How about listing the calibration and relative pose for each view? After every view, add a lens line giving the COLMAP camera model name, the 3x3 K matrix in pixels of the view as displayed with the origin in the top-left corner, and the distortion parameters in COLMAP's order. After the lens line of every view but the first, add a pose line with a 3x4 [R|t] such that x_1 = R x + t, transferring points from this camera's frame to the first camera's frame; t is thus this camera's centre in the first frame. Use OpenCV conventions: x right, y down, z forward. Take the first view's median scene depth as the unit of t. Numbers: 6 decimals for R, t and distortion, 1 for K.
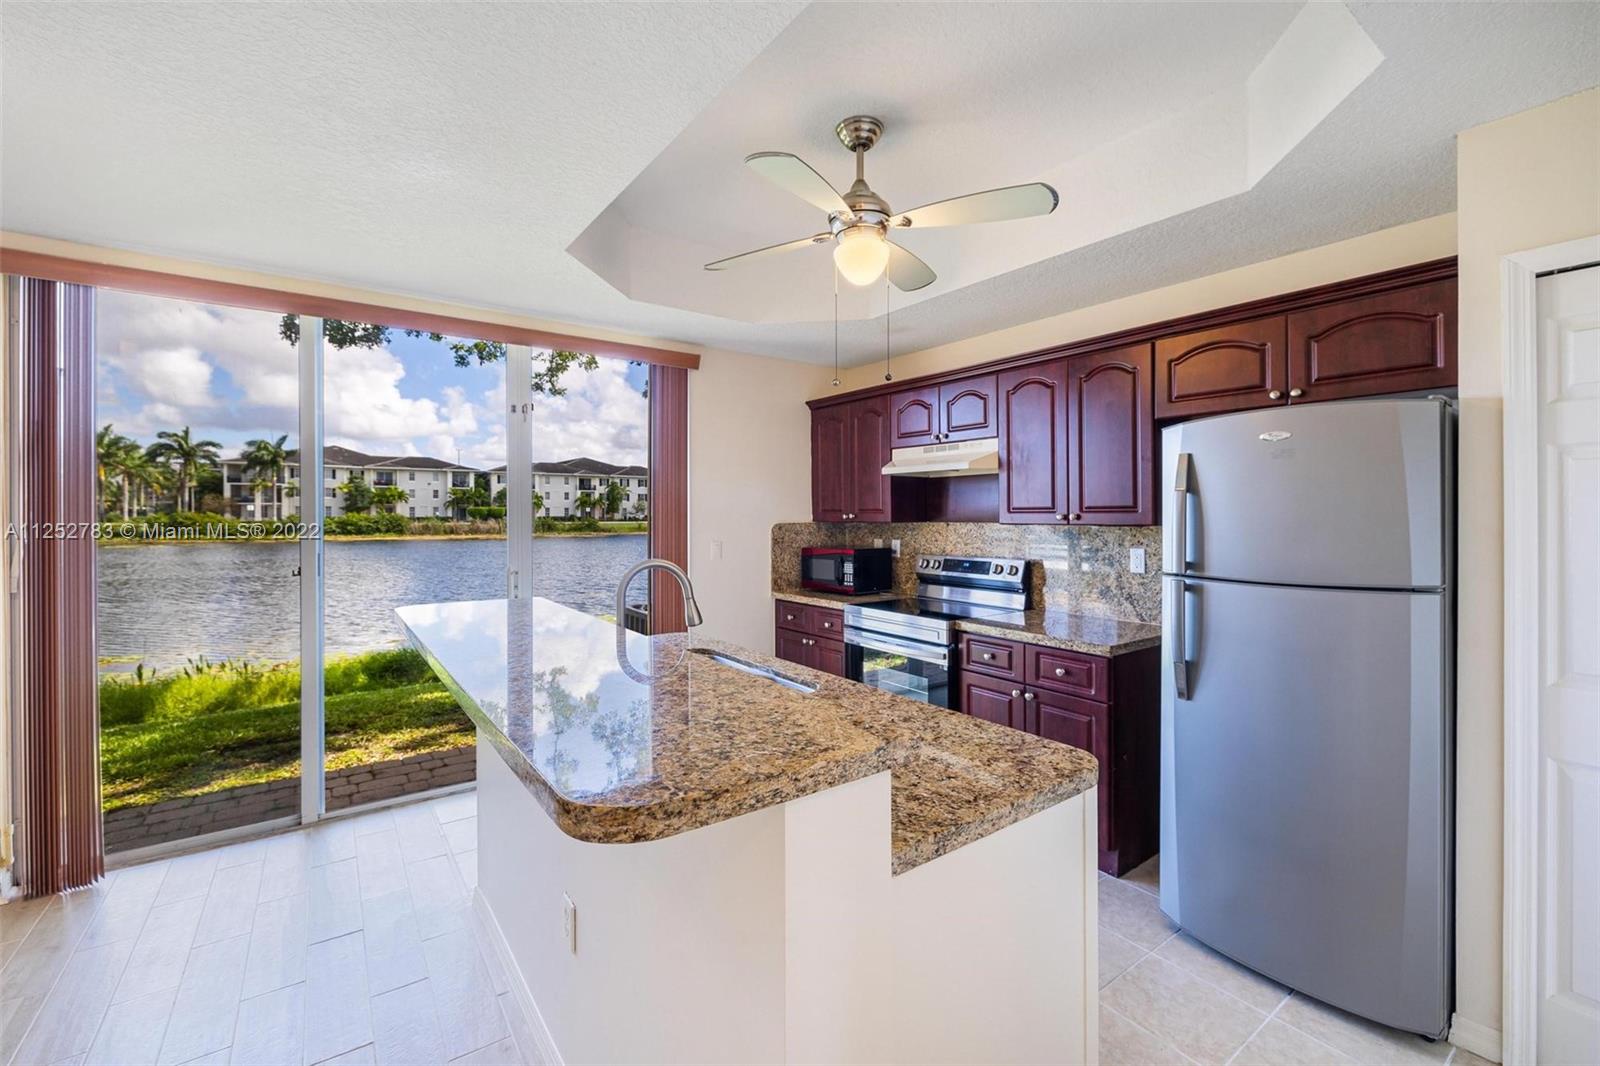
lens RADIAL K [[673.8, 0, 815.1], [0, 673.8, 511.1], [0, 0, 1]] dist [-0.001244, 0.000113]
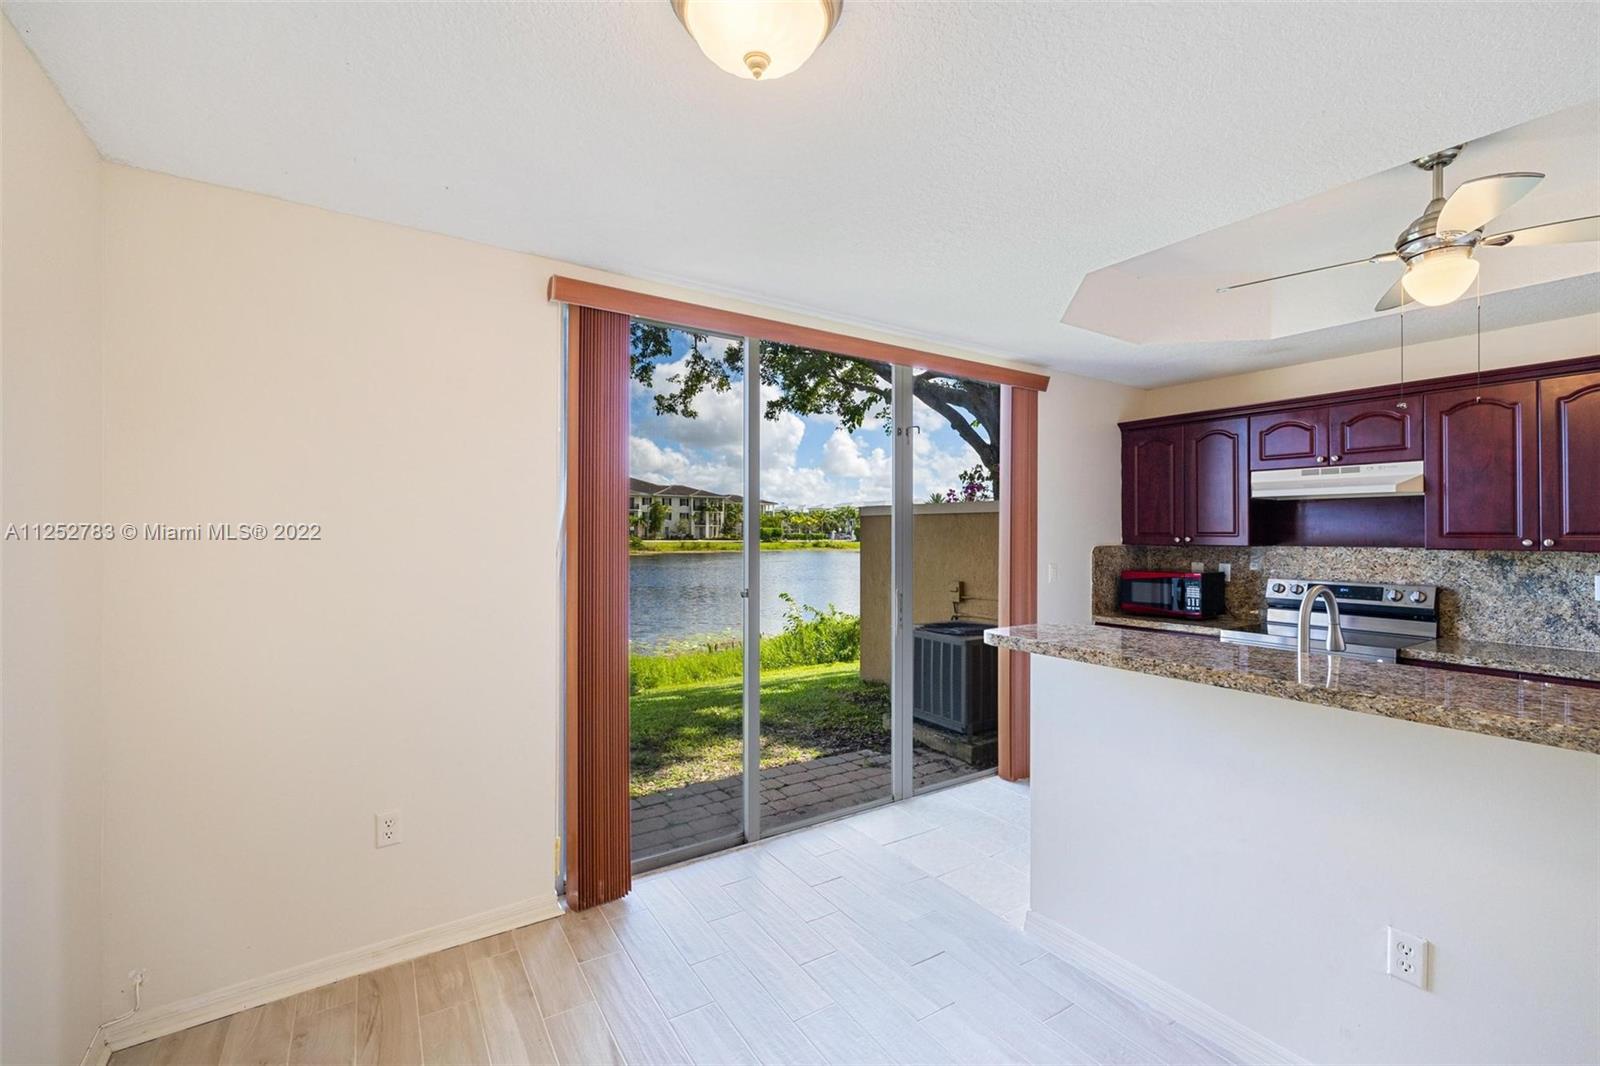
lens RADIAL K [[673.8, 0, 813.4], [0, 673.8, 527.2], [0, 0, 1]] dist [-0.001244, 0.000113]
pose [[0.999042, 0.005057, -0.043464, -0.151673], [-0.005284, 0.999973, -0.005102, -0.000754], [0.043437, 0.005327, 0.999042, -0.002138]]
